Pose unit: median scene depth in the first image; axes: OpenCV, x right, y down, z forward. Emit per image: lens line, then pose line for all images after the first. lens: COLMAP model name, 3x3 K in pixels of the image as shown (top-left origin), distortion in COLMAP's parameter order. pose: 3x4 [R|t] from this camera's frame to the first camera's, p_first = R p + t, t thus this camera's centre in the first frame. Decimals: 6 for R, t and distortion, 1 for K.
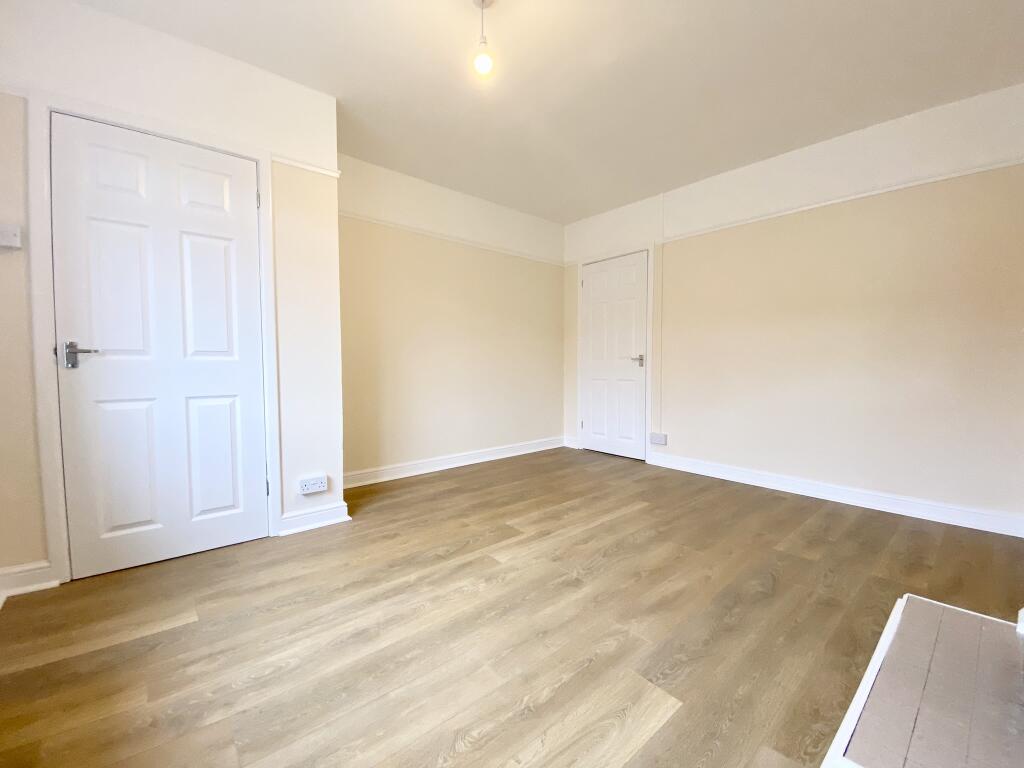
lens RADIAL K [[421.7, 0, 507.1], [0, 421.7, 383.0], [0, 0, 1]] dist [0.003622, -0.010753]
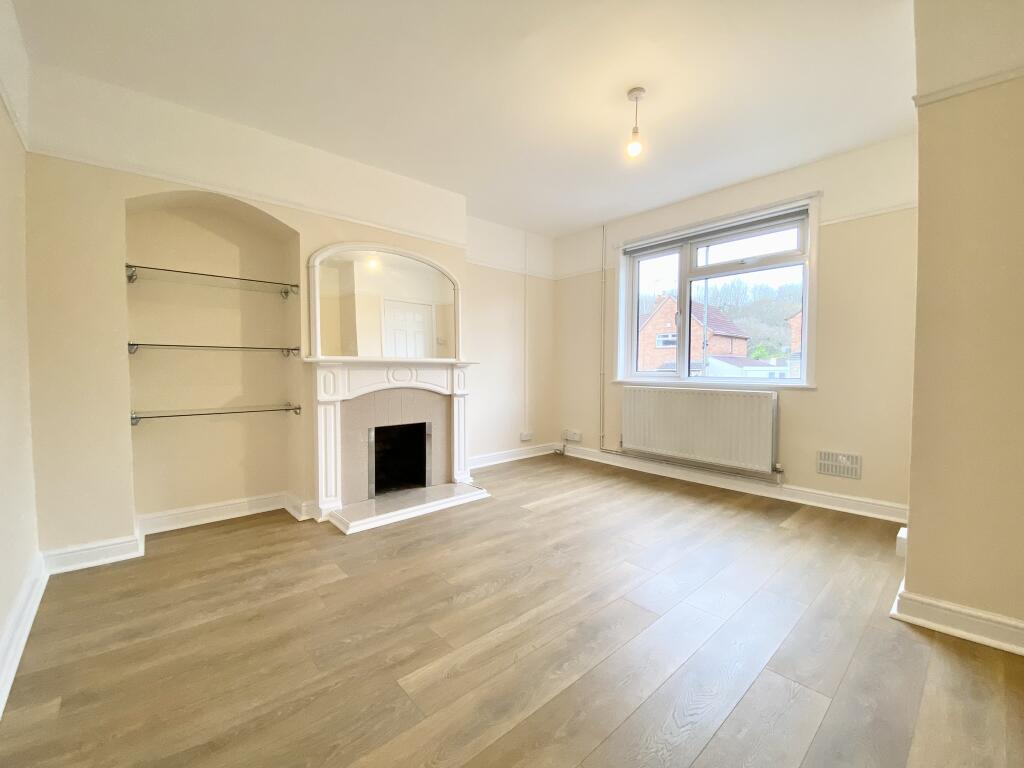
lens RADIAL K [[421.7, 0, 505.6], [0, 421.7, 384.5], [0, 0, 1]] dist [0.003622, -0.010753]
pose [[-0.999904, 0.001465, -0.013756, 0.251063], [0.000279, 0.996311, 0.085812, -0.101080], [0.013831, 0.085800, -0.996216, 1.638271]]
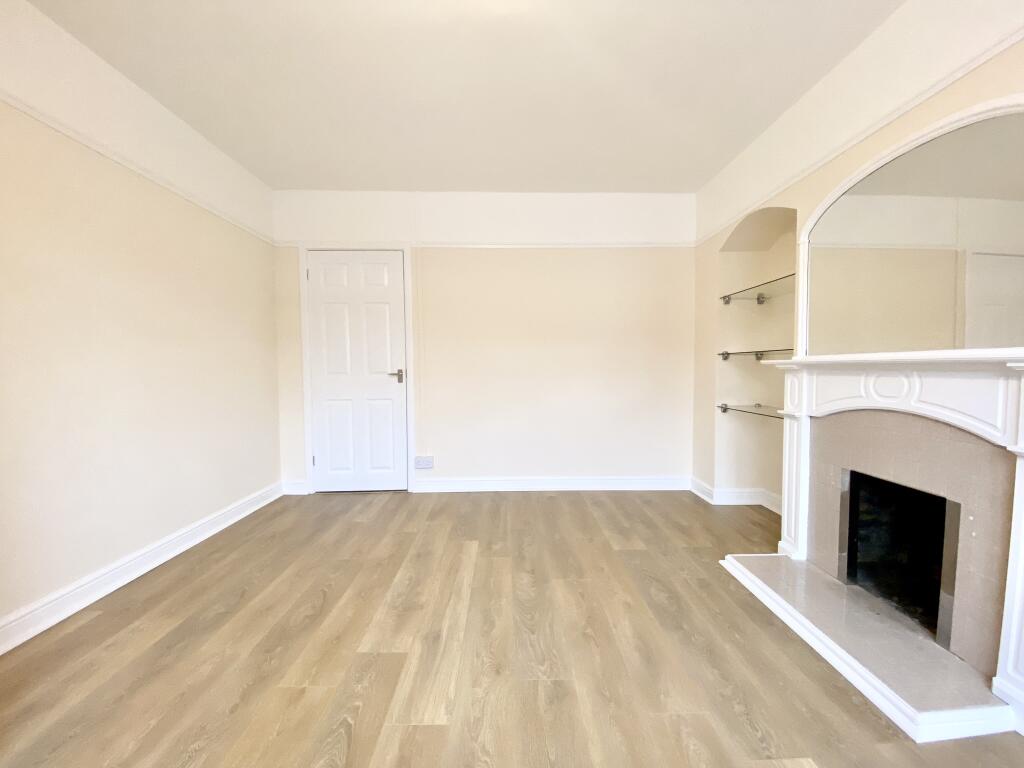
lens RADIAL K [[421.7, 0, 518.6], [0, 421.7, 382.8], [0, 0, 1]] dist [0.003622, -0.010753]
pose [[0.626502, -0.032380, 0.778747, -0.324983], [0.041157, 0.999117, 0.008431, -0.057484], [-0.778332, 0.026769, 0.627281, 0.416917]]
